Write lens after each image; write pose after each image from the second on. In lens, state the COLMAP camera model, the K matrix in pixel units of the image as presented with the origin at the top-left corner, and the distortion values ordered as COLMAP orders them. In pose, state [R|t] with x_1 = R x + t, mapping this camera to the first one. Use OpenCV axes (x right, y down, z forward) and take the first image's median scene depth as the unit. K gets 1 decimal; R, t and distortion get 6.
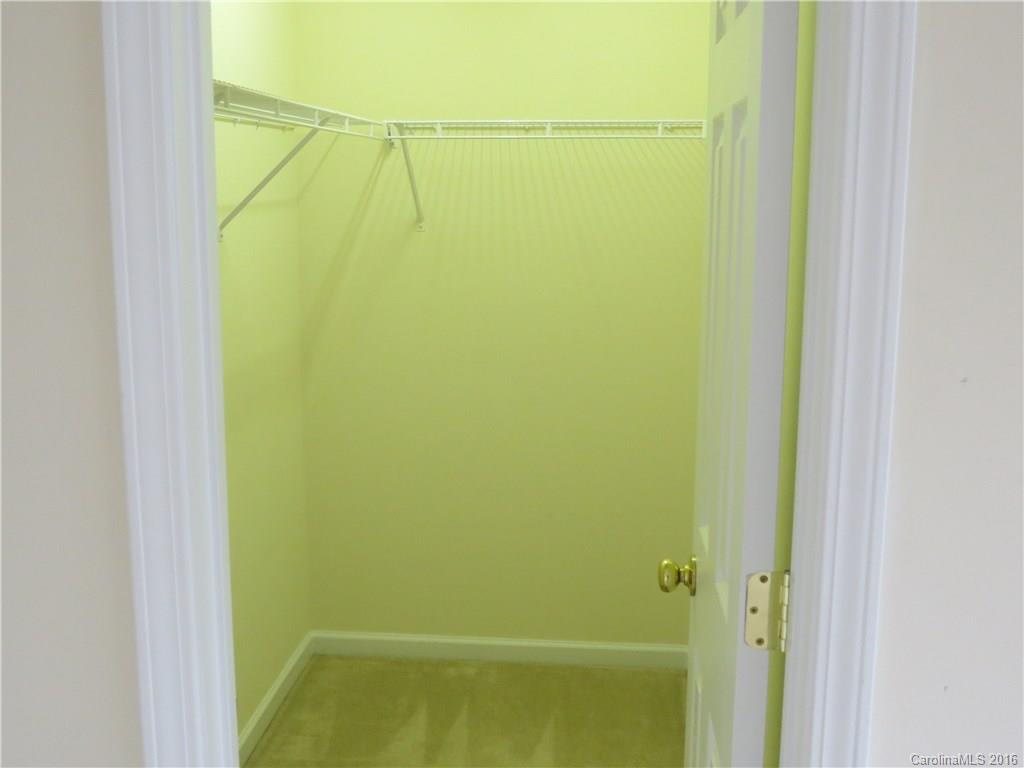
lens RADIAL K [[1174.8, 0, 510.9], [0, 1174.8, 384.5], [0, 0, 1]] dist [-0.037029, 0.000000]
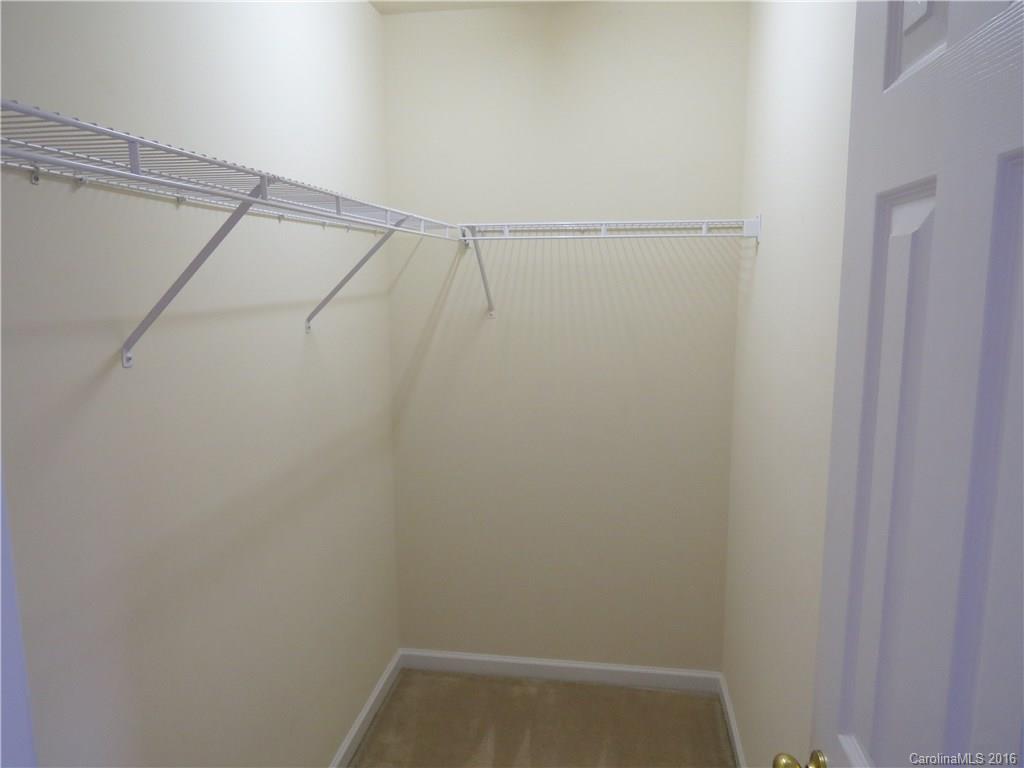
lens RADIAL K [[722.2, 0, 511.5], [0, 722.2, 383.7], [0, 0, 1]] dist [-0.001461, 0.003636]
pose [[0.998214, 0.001786, -0.059709, -0.013535], [-0.002800, 0.999853, -0.016903, -0.054682], [0.059670, 0.017040, 0.998073, 0.287554]]
